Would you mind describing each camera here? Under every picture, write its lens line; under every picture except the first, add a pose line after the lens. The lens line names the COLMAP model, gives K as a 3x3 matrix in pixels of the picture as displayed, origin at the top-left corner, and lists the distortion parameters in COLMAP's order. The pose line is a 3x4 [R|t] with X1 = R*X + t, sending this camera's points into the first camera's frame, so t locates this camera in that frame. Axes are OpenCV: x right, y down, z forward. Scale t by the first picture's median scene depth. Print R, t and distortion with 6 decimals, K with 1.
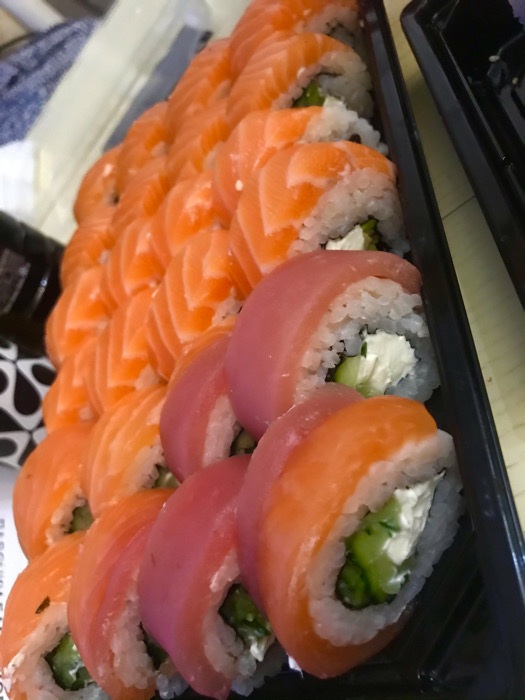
lens RADIAL K [[576.1, 0, 262.5], [0, 576.1, 350.0], [0, 0, 1]] dist [0.099205, -0.361611]
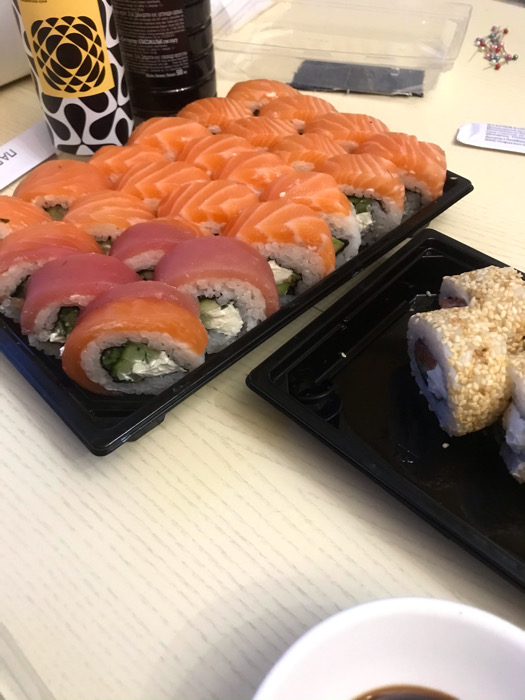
lens RADIAL K [[576.1, 0, 262.5], [0, 576.1, 350.0], [0, 0, 1]] dist [0.099205, -0.361611]
pose [[0.498073, 0.857194, 0.130926, 0.103311], [-0.867114, 0.491299, 0.082092, -0.170797], [0.006045, -0.154415, 0.987988, -0.747901]]
